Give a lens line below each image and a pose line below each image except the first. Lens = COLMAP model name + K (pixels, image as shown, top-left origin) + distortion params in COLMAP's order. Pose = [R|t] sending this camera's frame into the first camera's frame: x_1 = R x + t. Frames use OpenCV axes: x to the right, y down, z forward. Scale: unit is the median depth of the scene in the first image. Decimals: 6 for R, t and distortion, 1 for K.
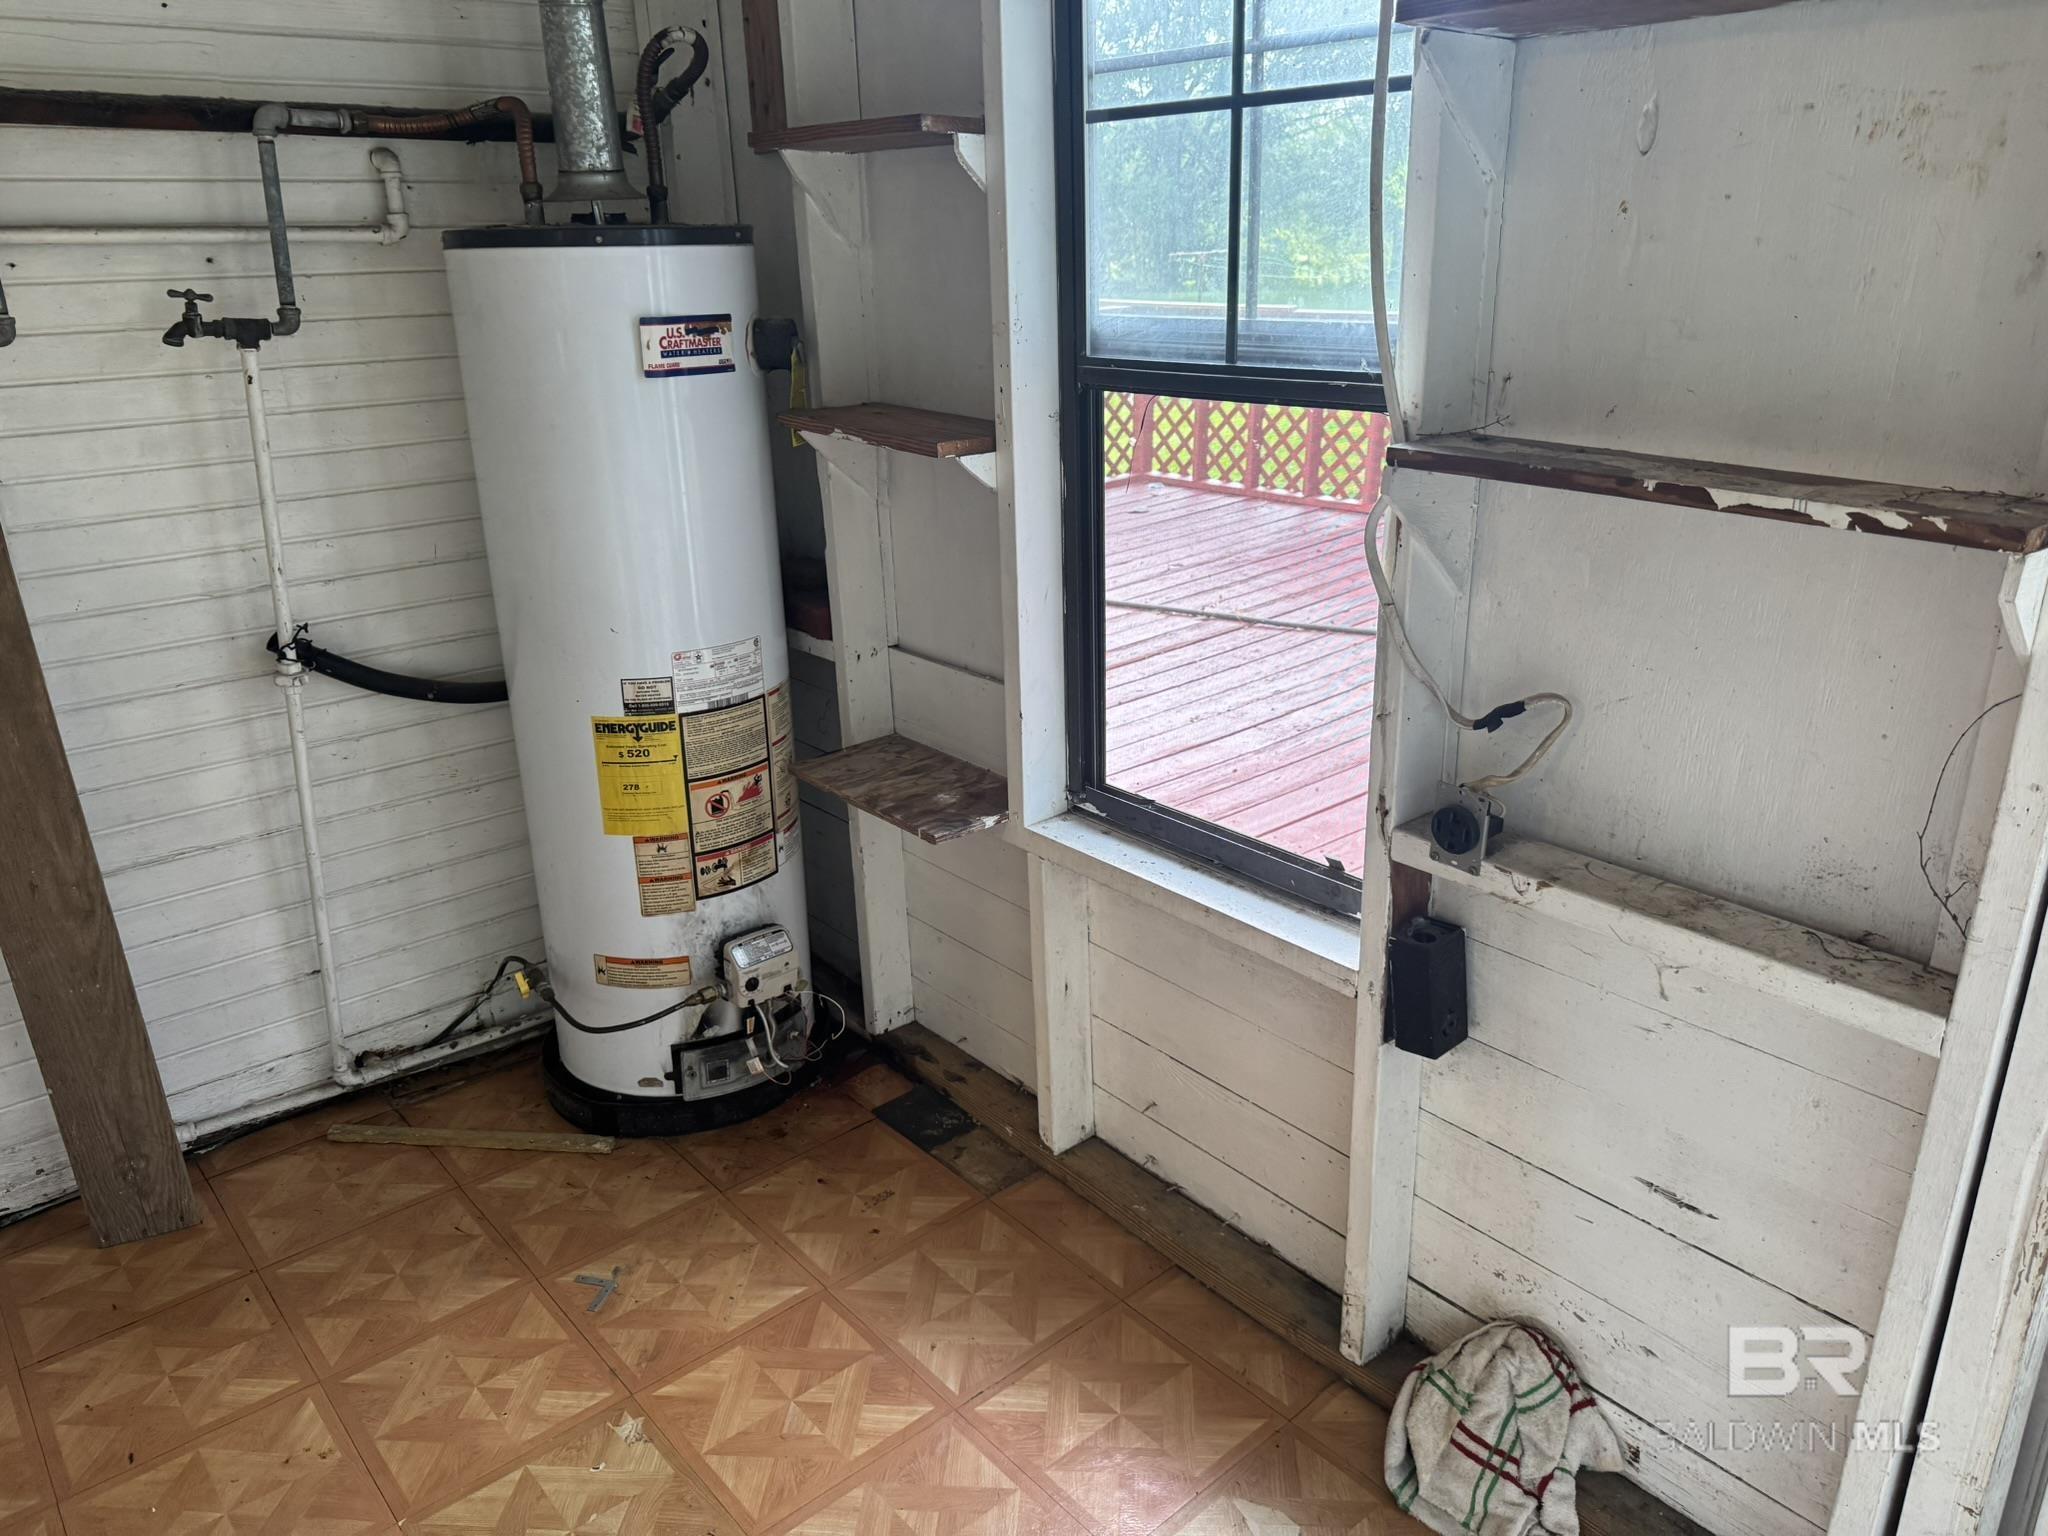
lens RADIAL K [[1427.9, 0, 1039.9], [0, 1427.9, 754.8], [0, 0, 1]] dist [0.059327, -0.071072]
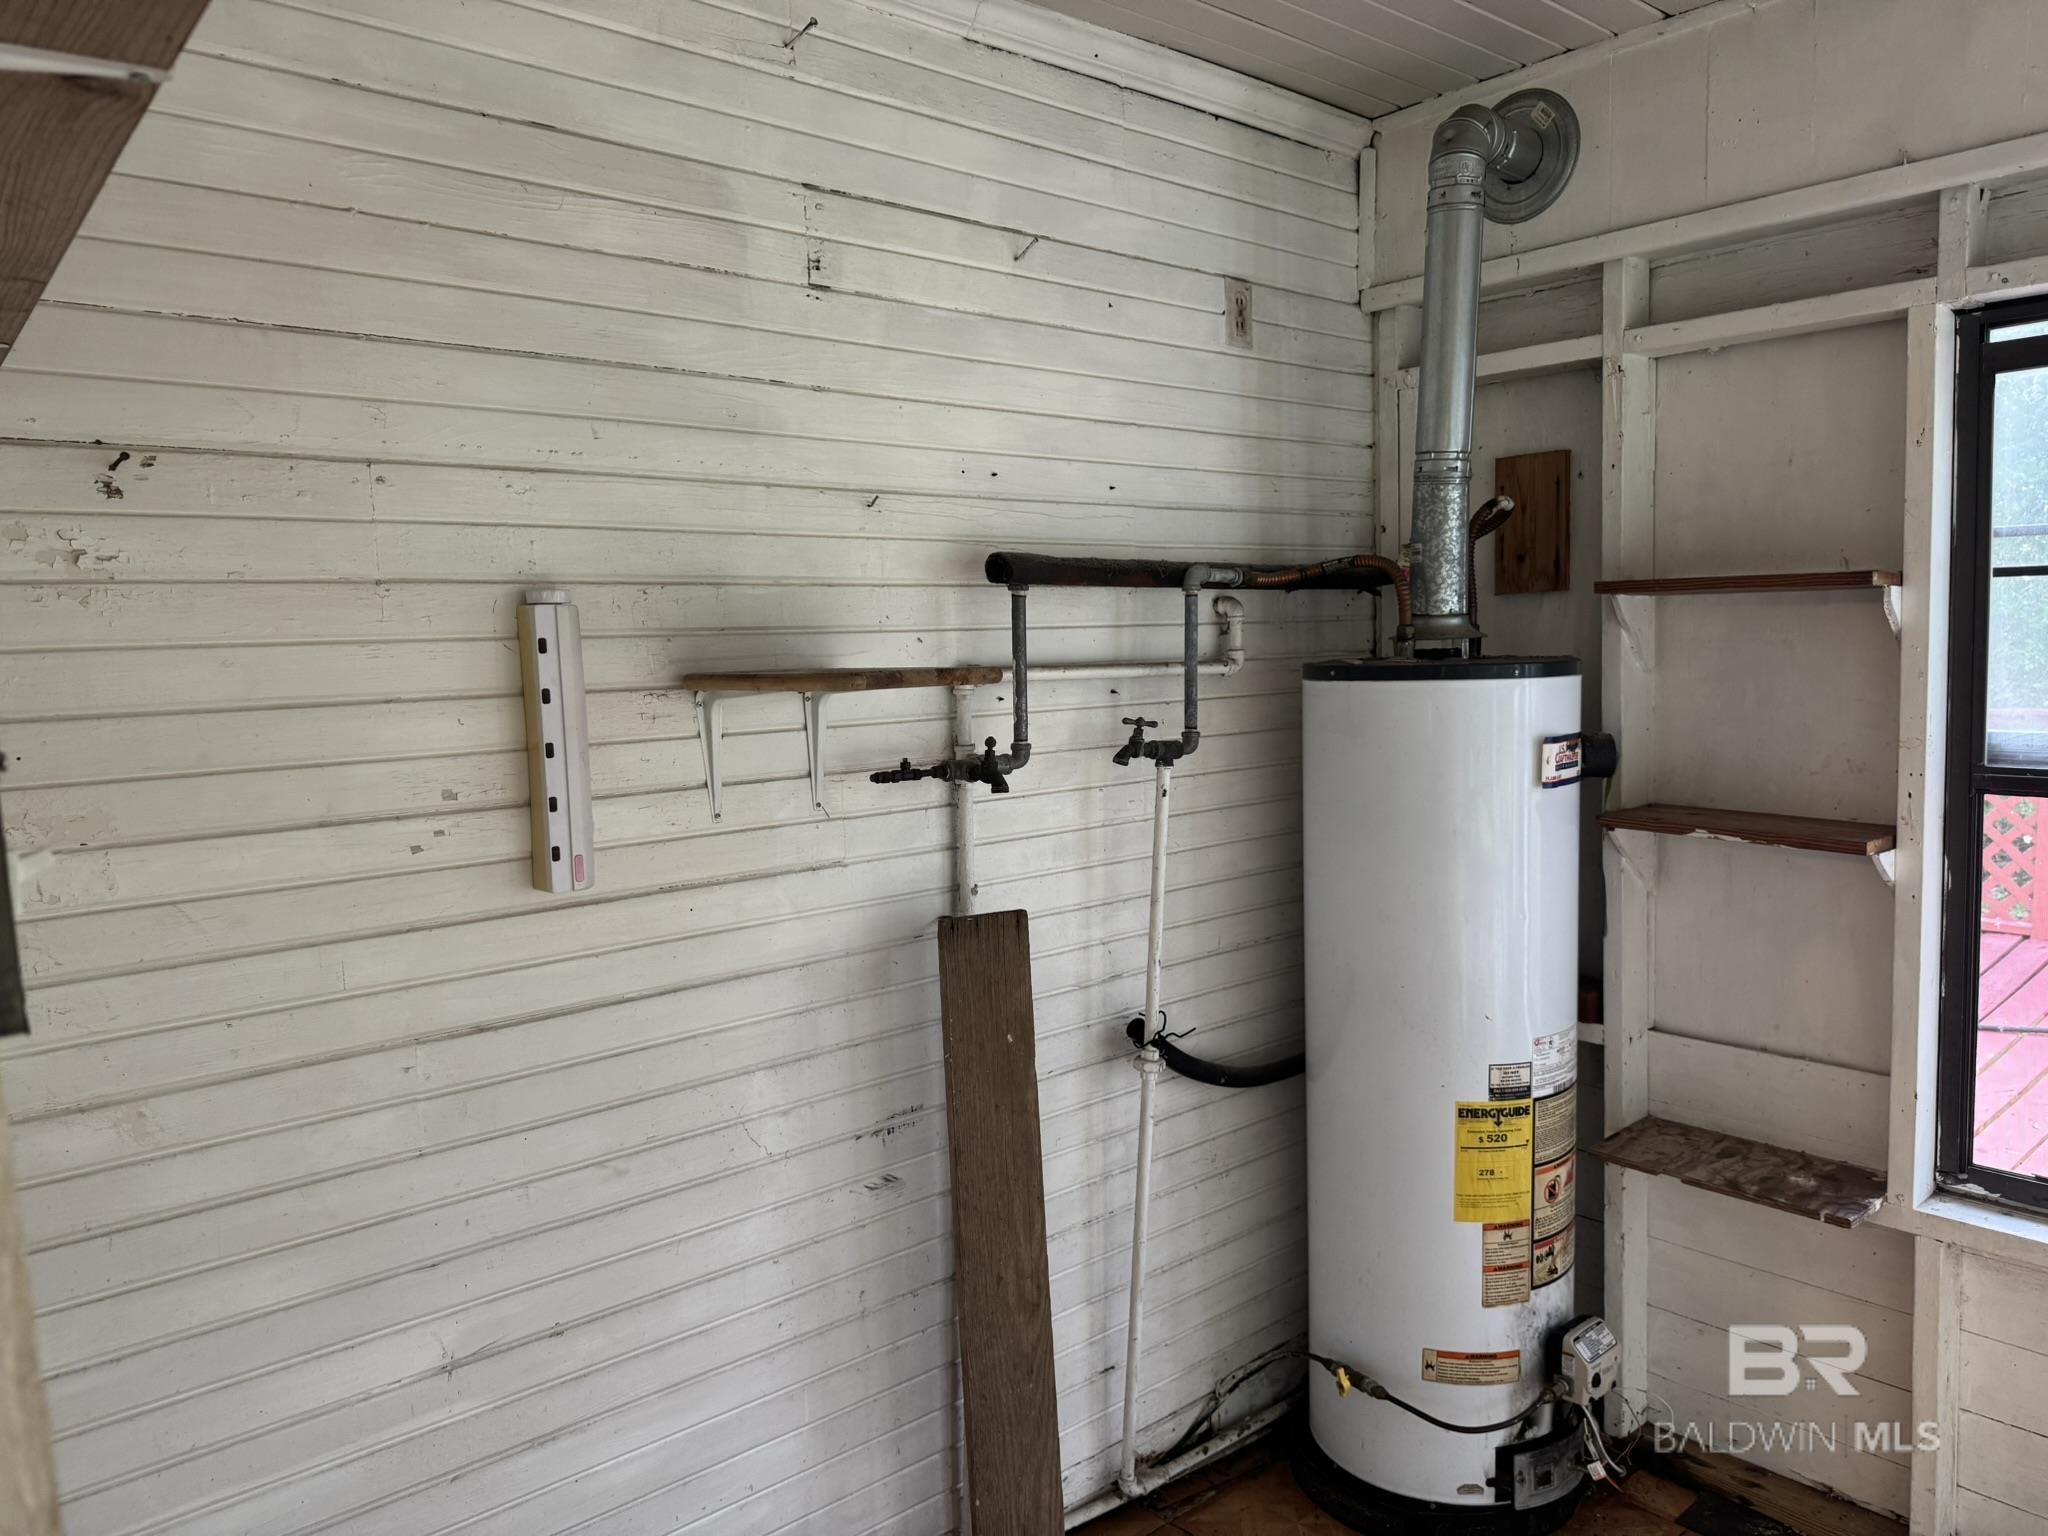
lens RADIAL K [[1427.9, 0, 895.3], [0, 1427.9, 738.4], [0, 0, 1]] dist [0.059327, -0.071072]
pose [[0.999939, -0.008726, 0.006720, -0.718057], [0.010179, 0.965238, -0.261173, -0.011915], [-0.004207, 0.261226, 0.965269, -0.077402]]
